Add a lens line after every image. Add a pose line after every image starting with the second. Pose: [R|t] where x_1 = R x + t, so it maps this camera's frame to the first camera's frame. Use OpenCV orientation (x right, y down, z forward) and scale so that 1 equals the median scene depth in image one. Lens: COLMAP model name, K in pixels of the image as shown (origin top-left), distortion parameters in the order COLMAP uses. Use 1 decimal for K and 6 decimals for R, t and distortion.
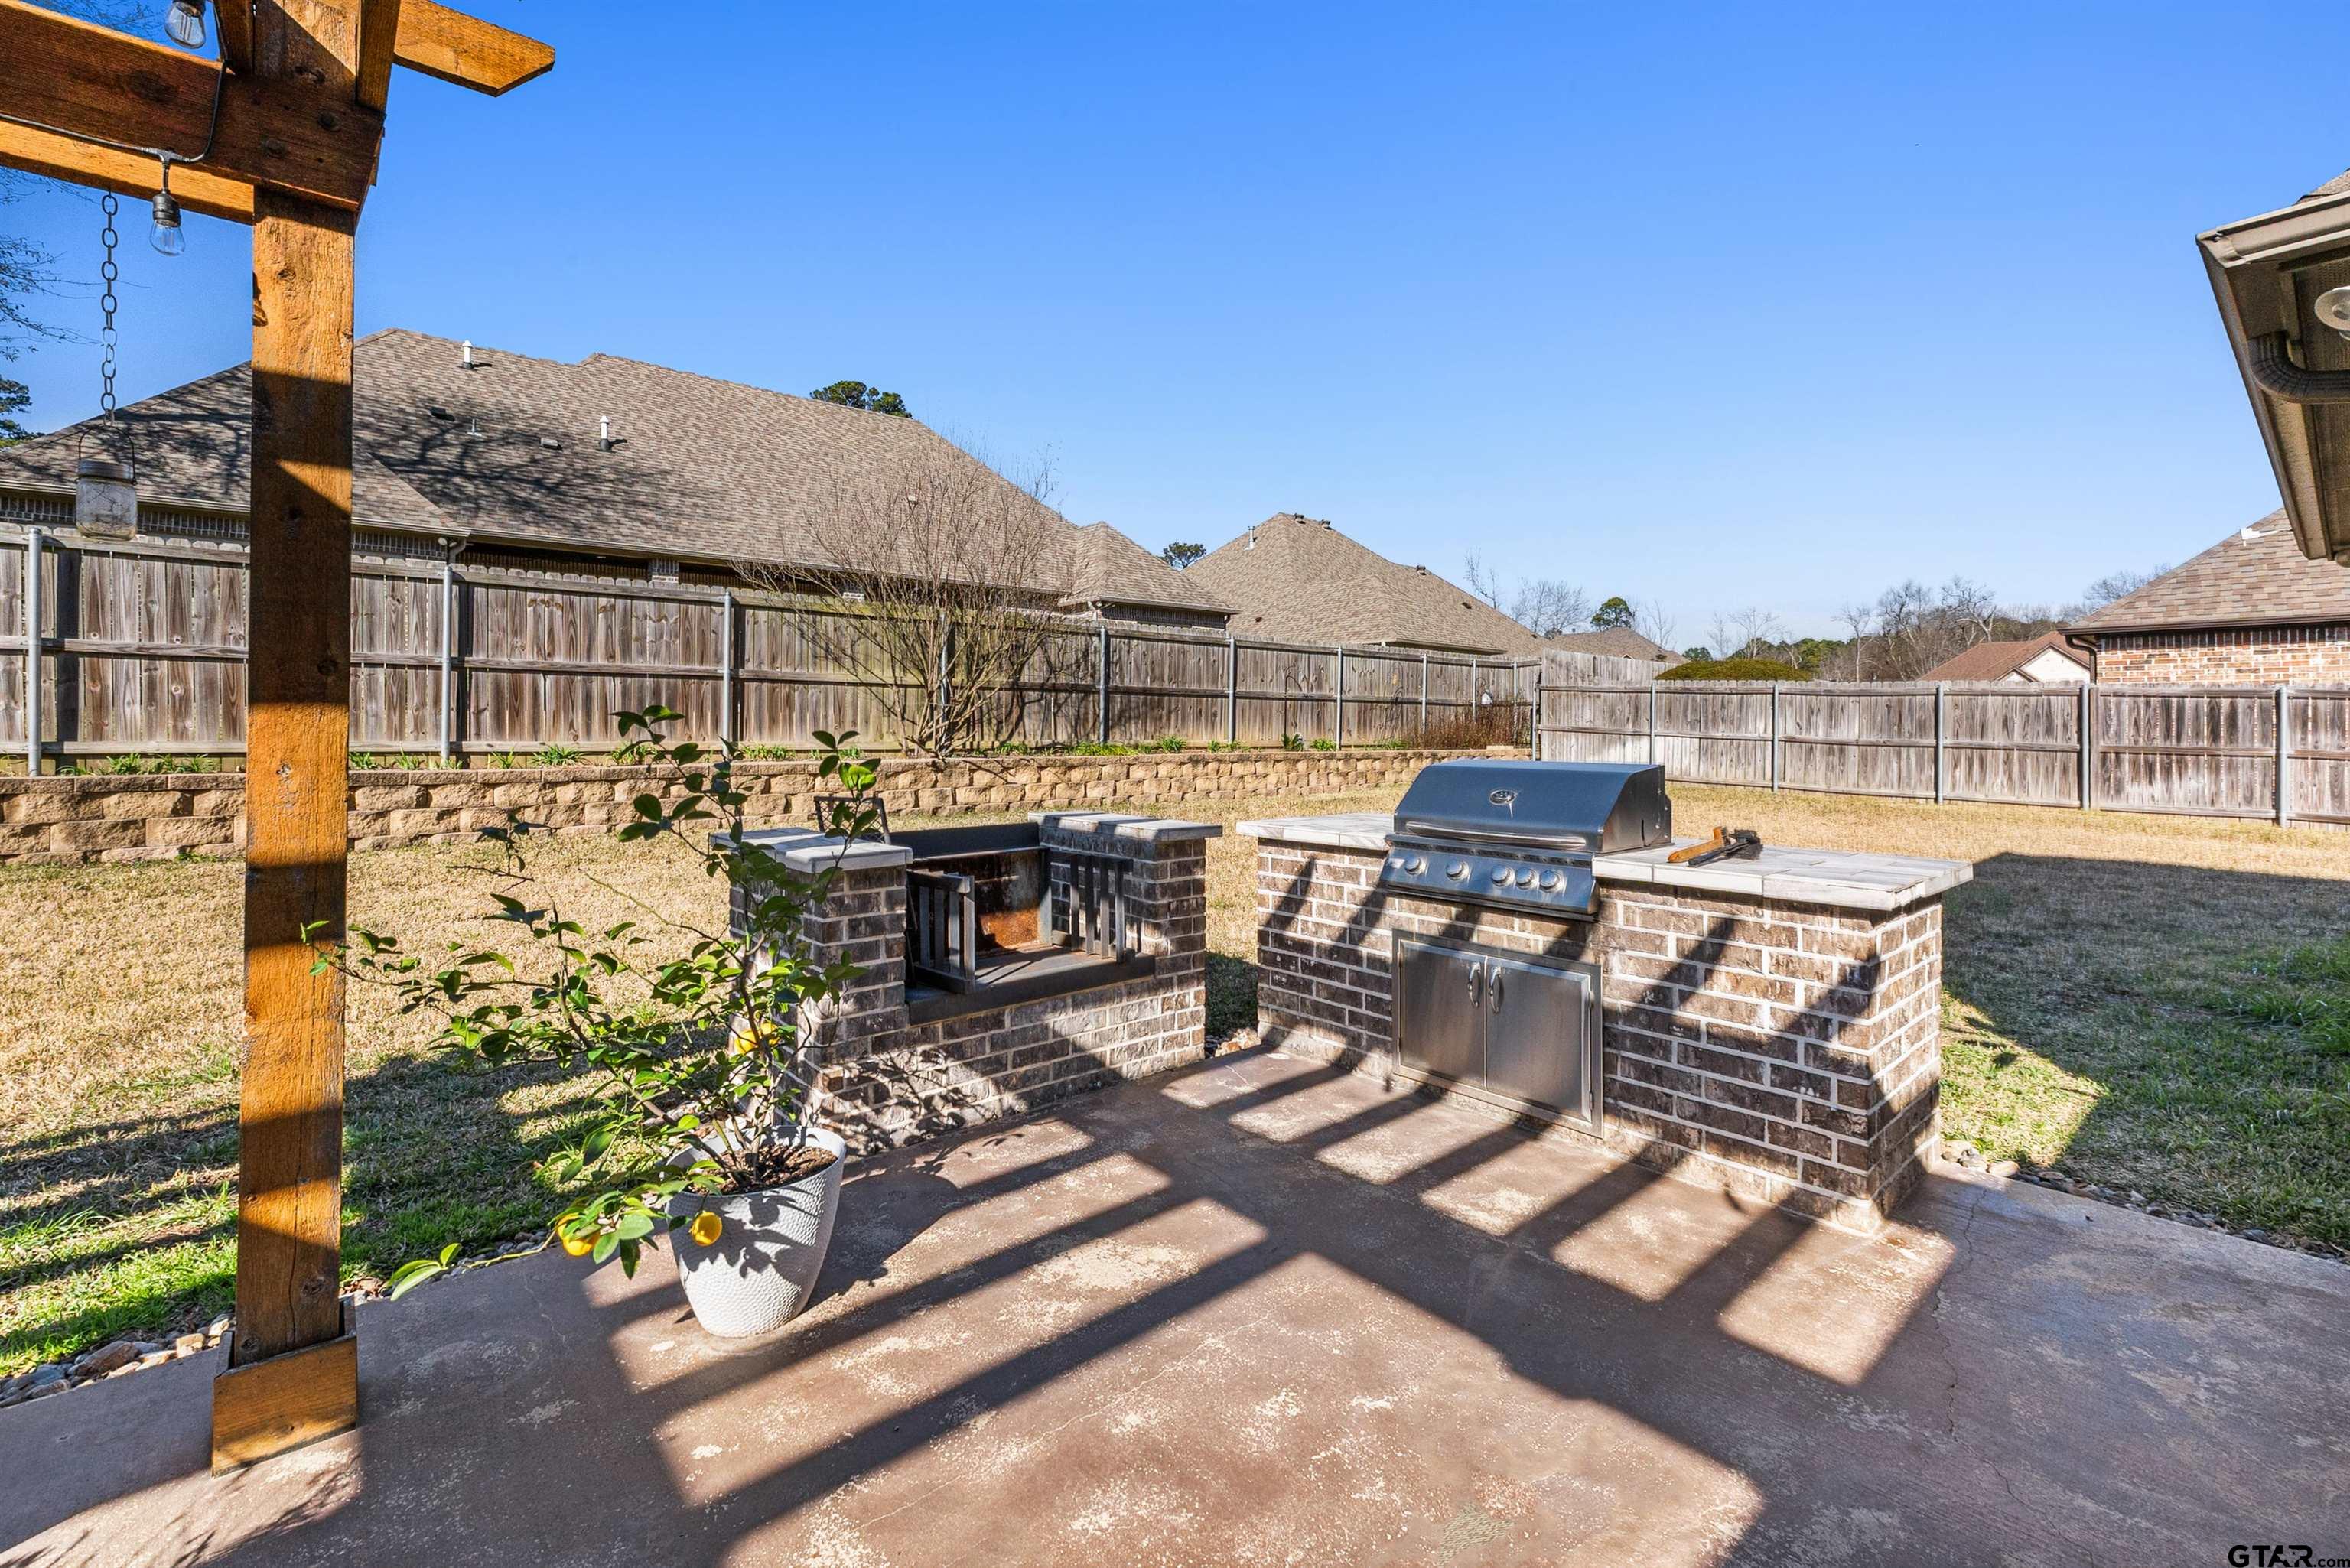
lens RADIAL K [[1014.1, 0, 1166.5], [0, 1014.1, 713.2], [0, 0, 1]] dist [0.006006, -0.000373]
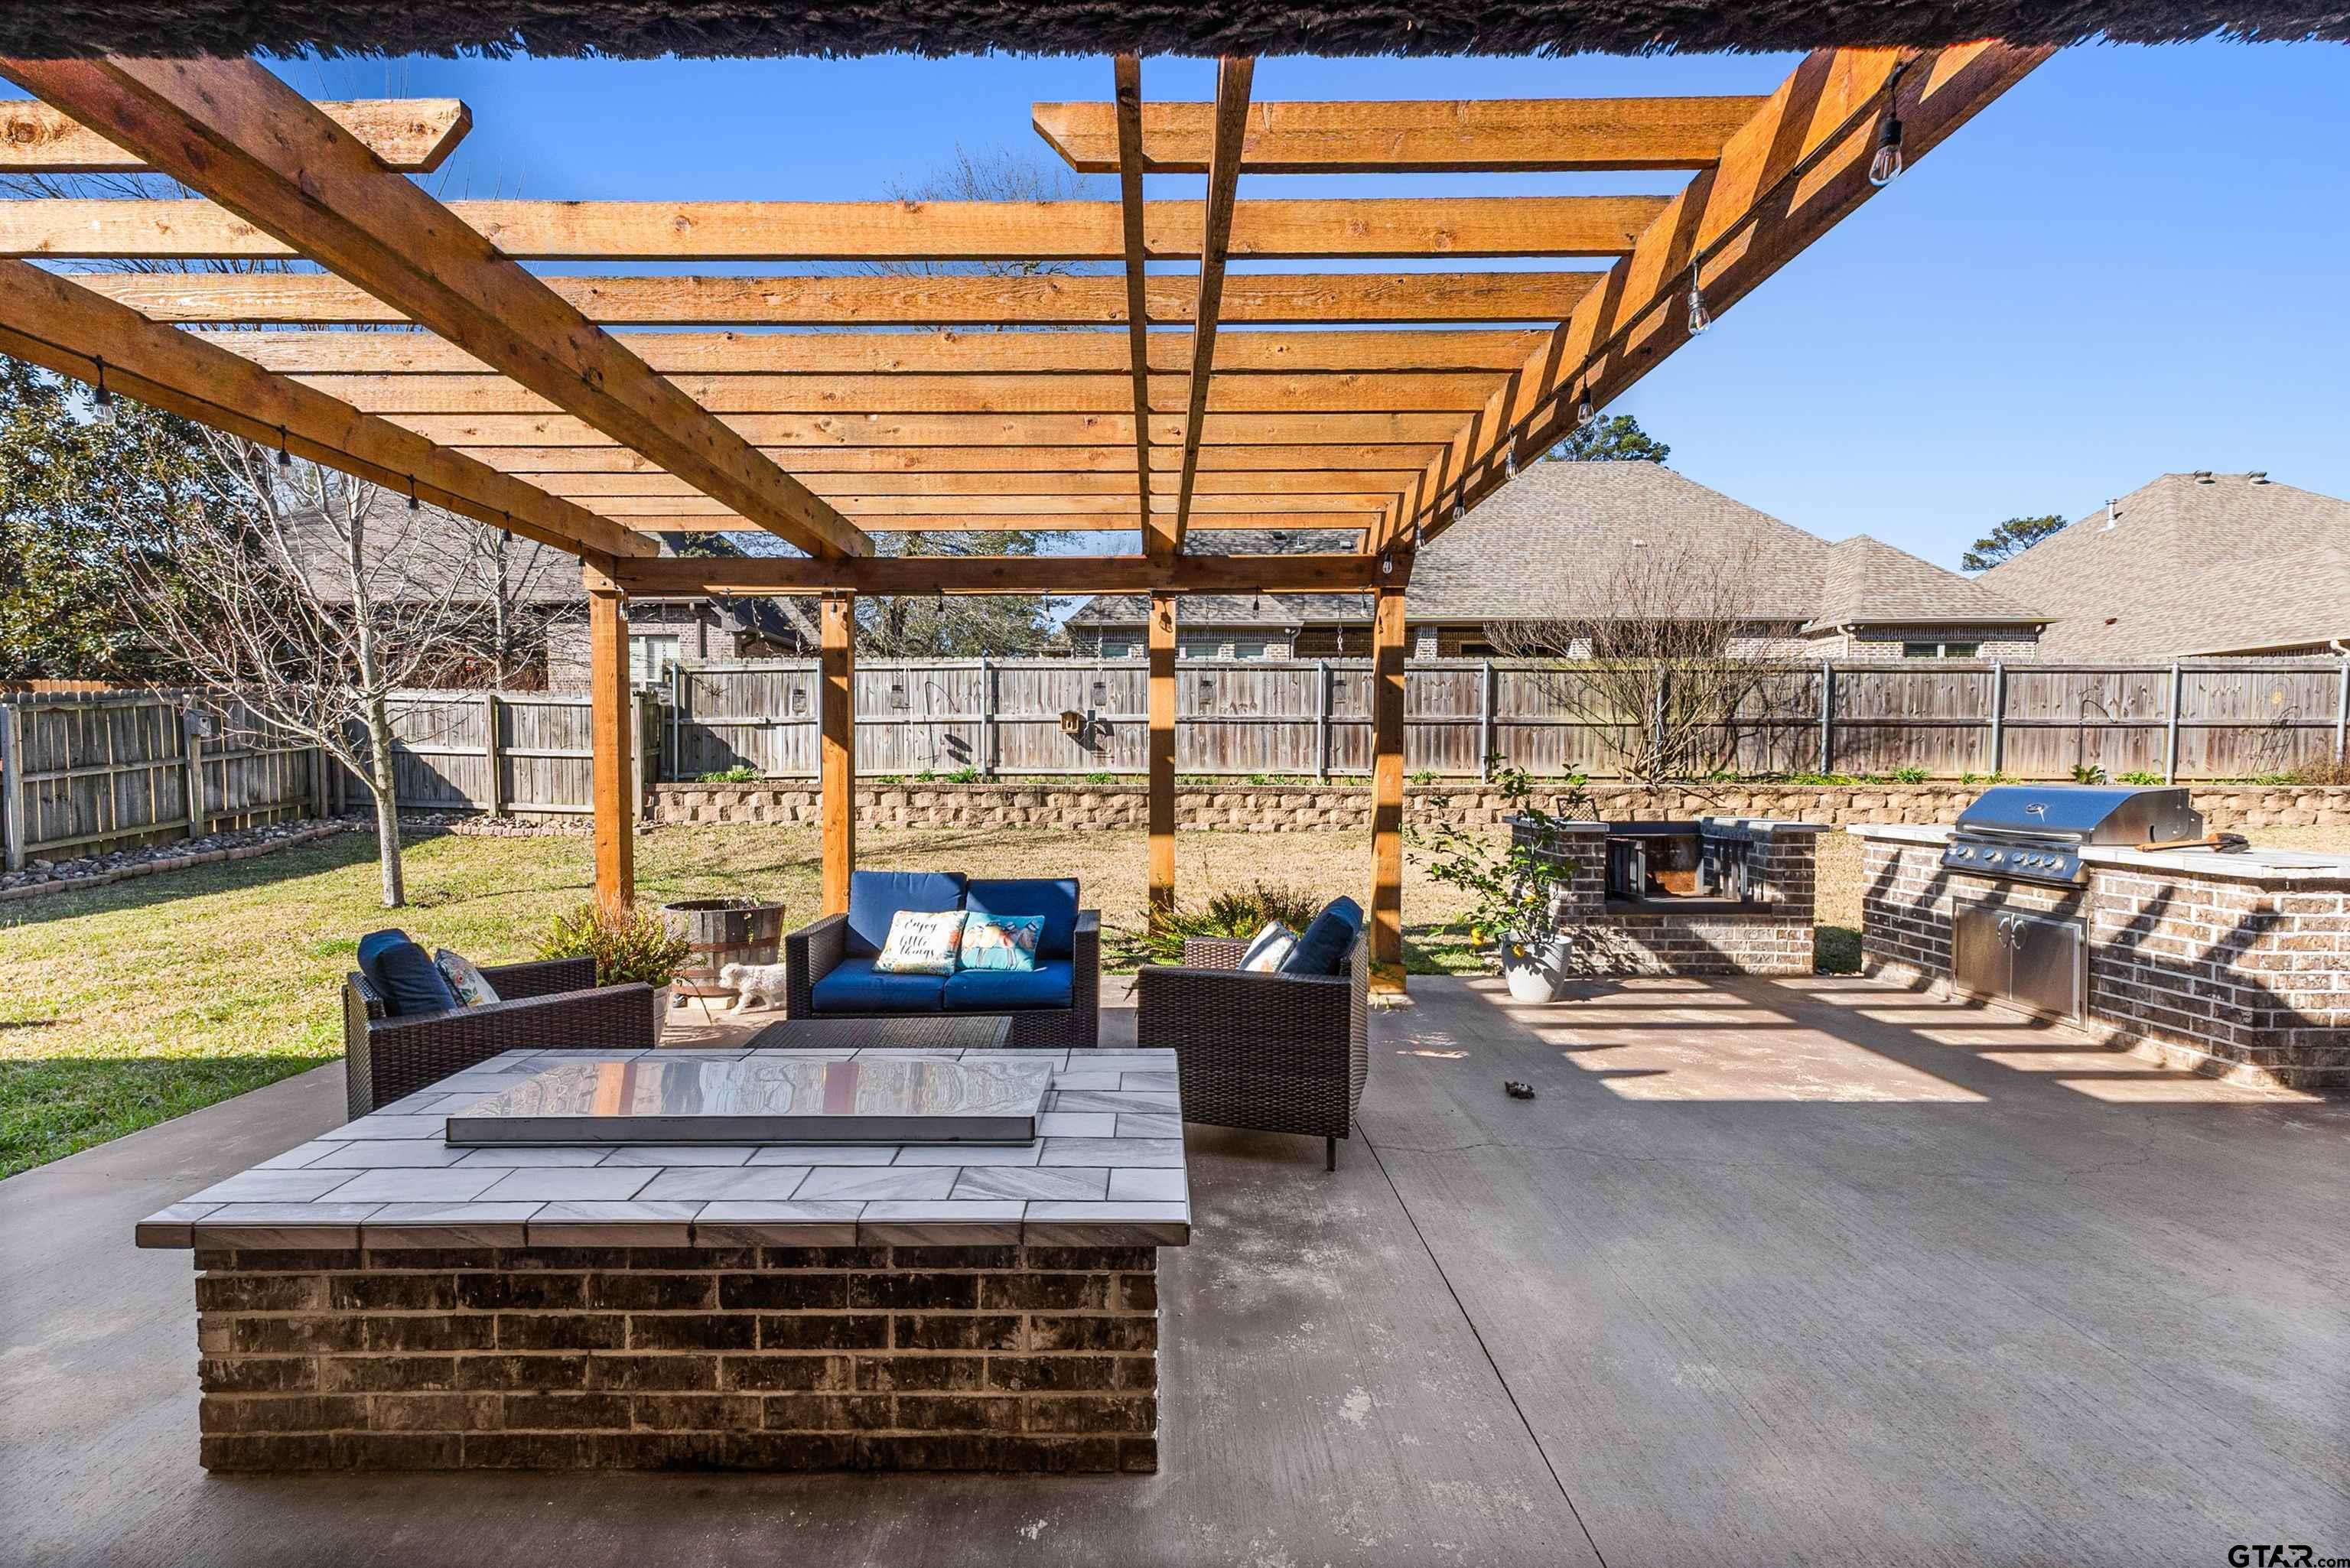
lens RADIAL K [[1014.1, 0, 1158.6], [0, 1014.1, 786.4], [0, 0, 1]] dist [0.006006, -0.000373]
pose [[0.768267, 0.015853, -0.639933, 0.260767], [0.011093, 0.999213, 0.038071, -0.016608], [0.640033, -0.036348, 0.767487, -0.820348]]
